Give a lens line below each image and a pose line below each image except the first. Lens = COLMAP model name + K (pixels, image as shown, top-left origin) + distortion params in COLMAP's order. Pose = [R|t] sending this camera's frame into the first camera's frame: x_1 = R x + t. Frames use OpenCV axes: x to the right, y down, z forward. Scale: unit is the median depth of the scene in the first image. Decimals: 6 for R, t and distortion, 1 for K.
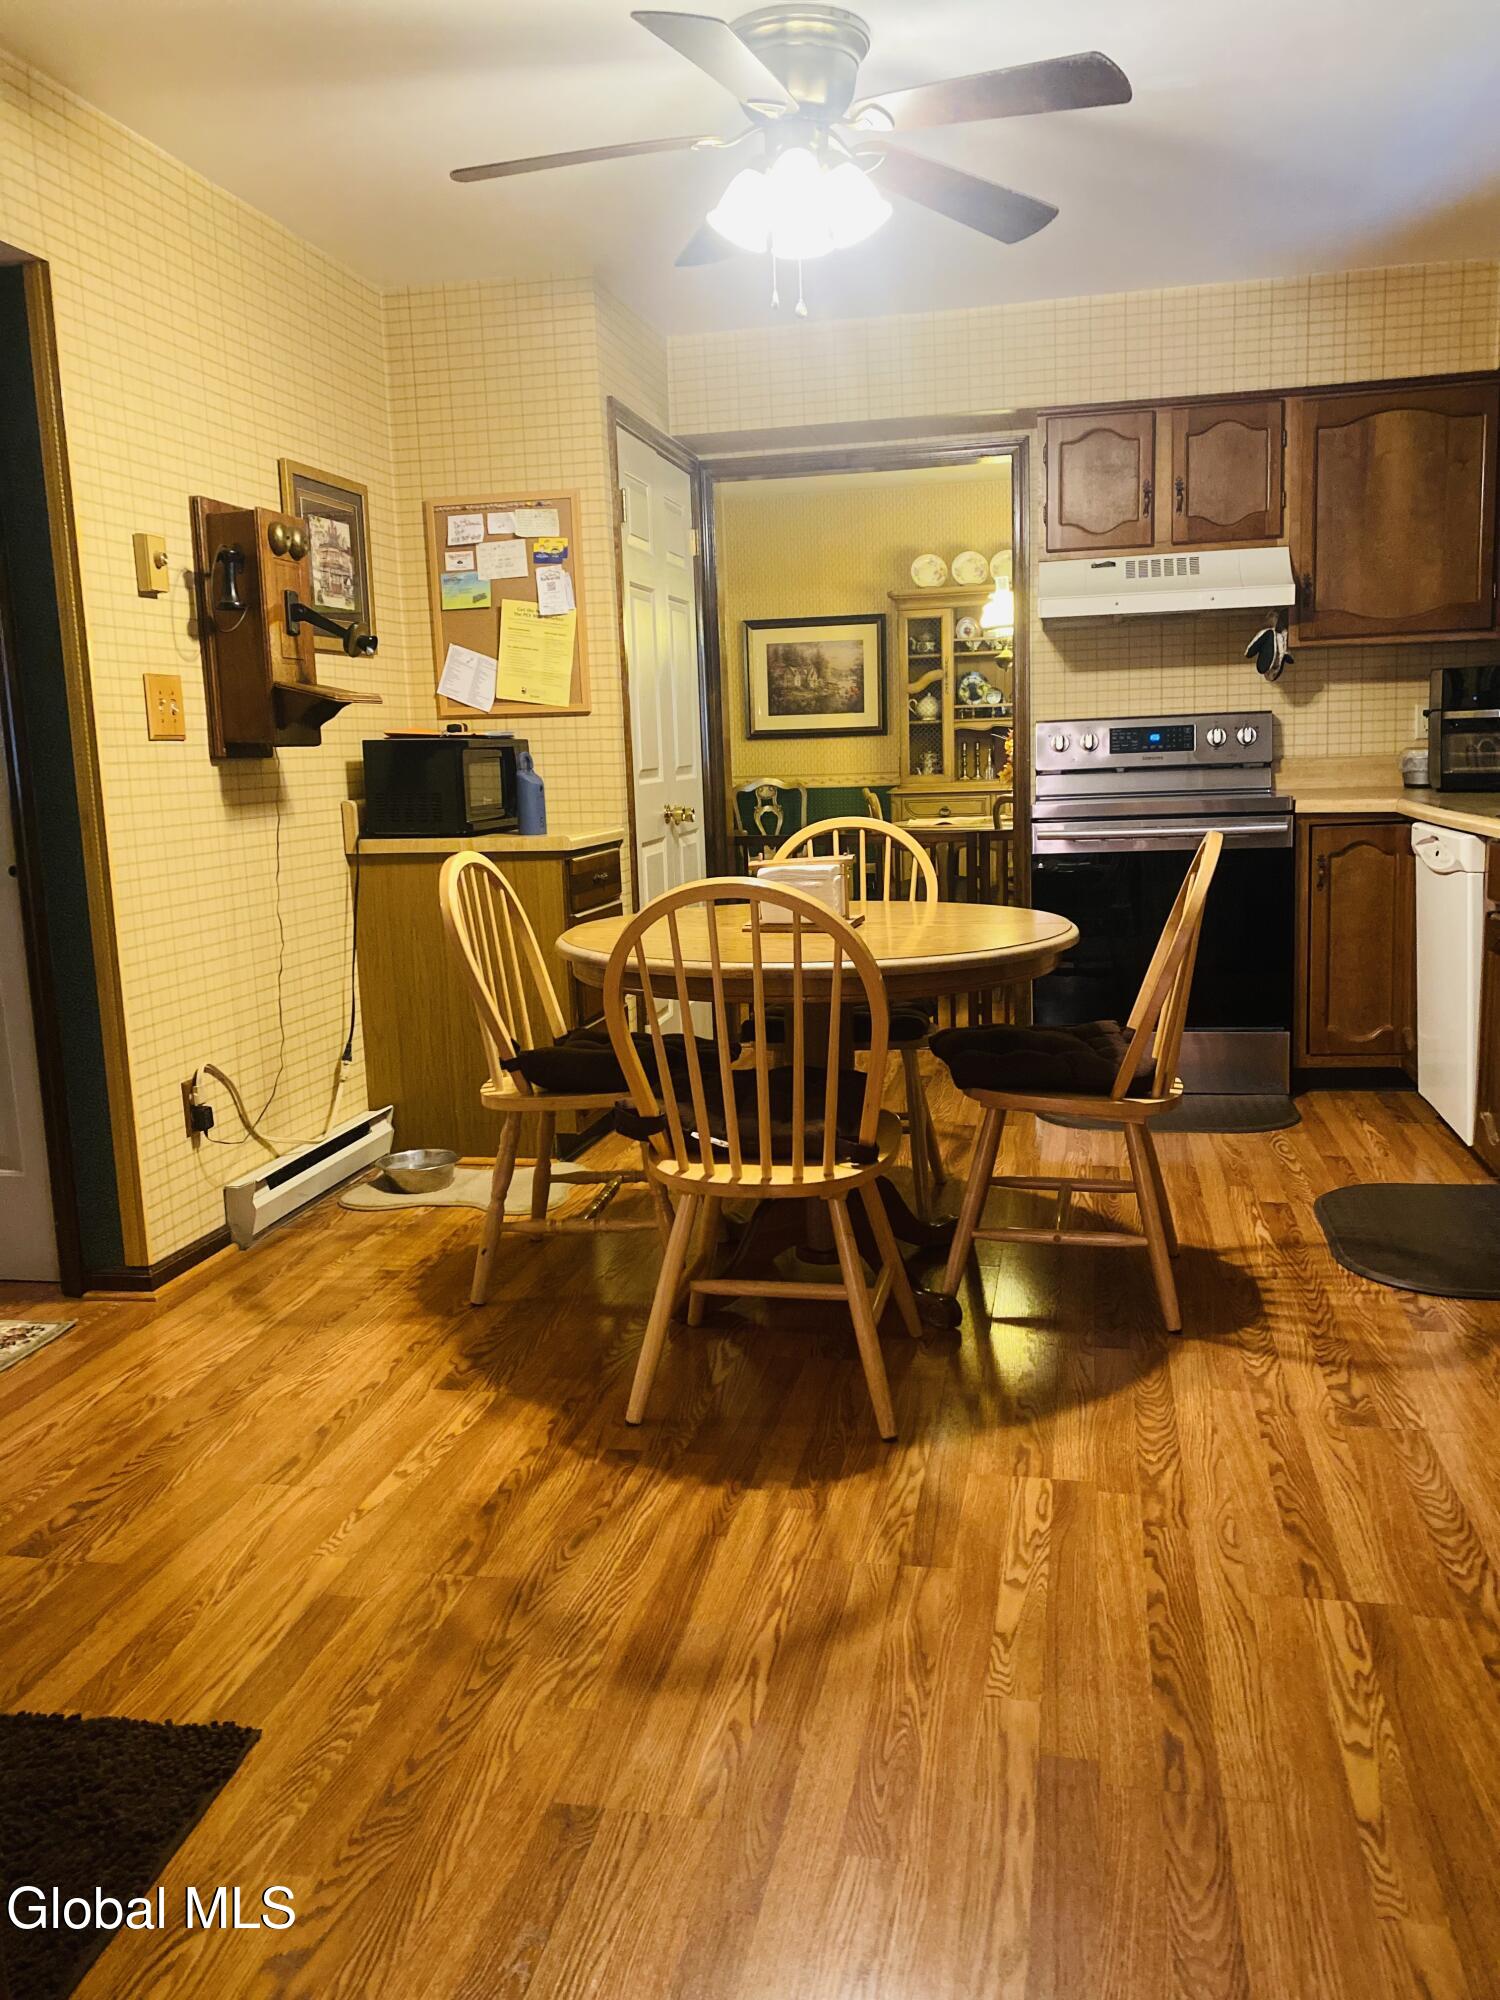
lens RADIAL K [[1521.4, 0, 754.1], [0, 1521.4, 1002.9], [0, 0, 1]] dist [0.020258, -0.032610]
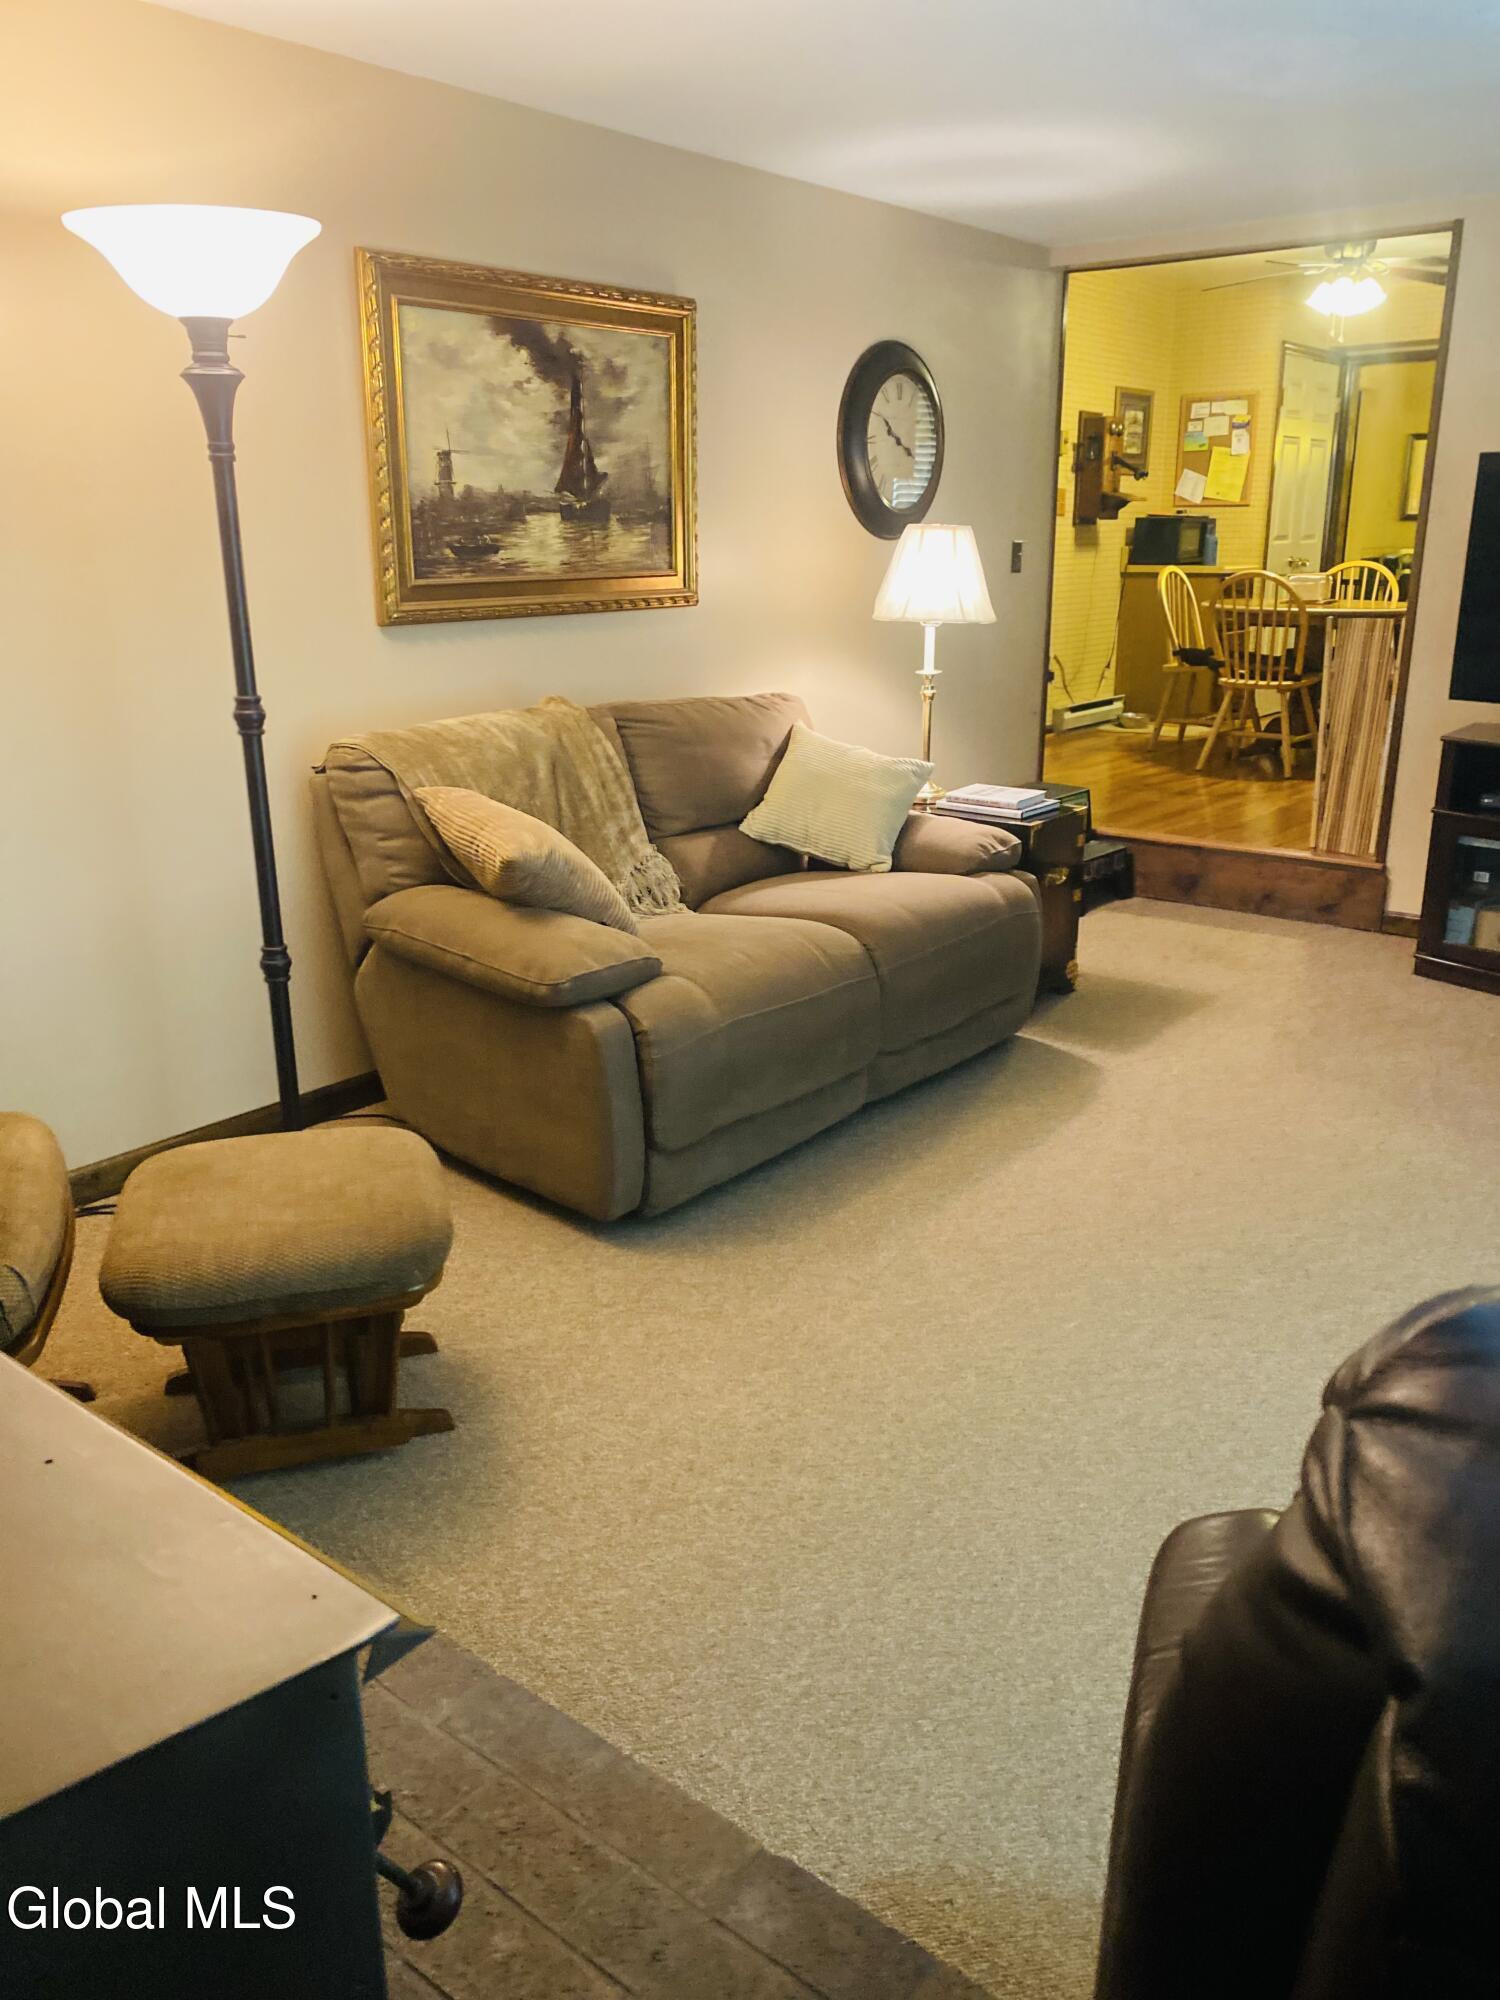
lens RADIAL K [[1501.3, 0, 793.8], [0, 1501.3, 1026.8], [0, 0, 1]] dist [-0.006343, -0.001557]
pose [[0.898191, 0.168066, -0.406211, 0.272758], [-0.099316, 0.977722, 0.184920, 0.175858], [0.428240, -0.125750, 0.894873, -1.117286]]
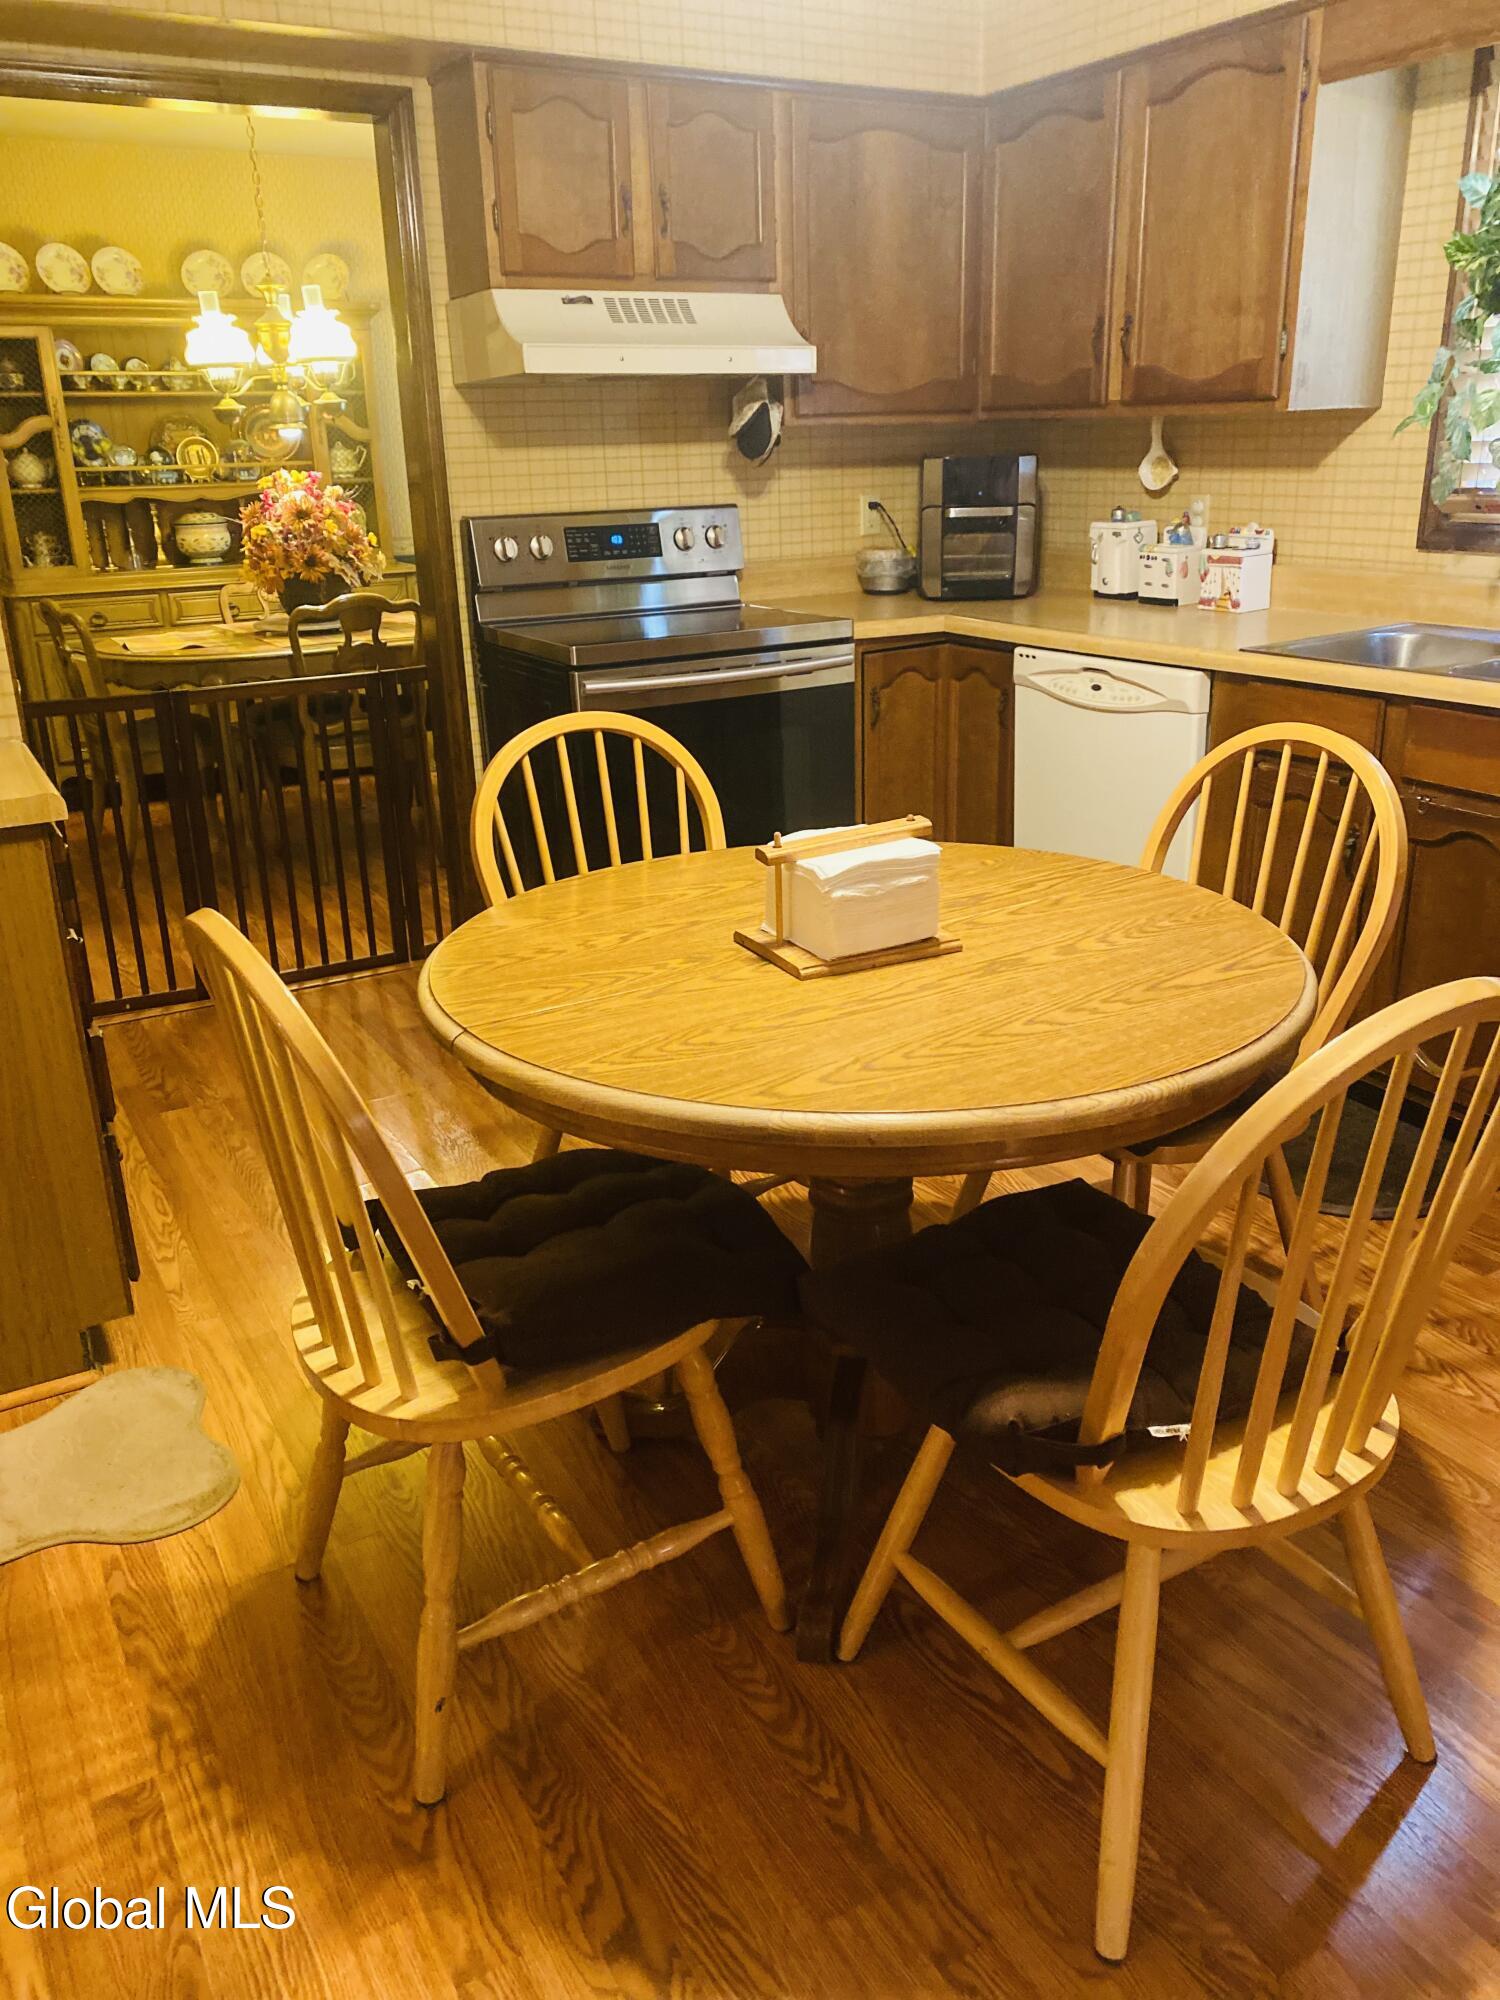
lens RADIAL K [[1521.4, 0, 750.5], [0, 1521.4, 989.6], [0, 0, 1]] dist [0.020258, -0.032610]
pose [[0.736813, -0.211377, 0.642204, -0.264813], [0.109212, 0.974607, 0.195484, -0.107321], [-0.667218, -0.073899, 0.741188, 0.409375]]
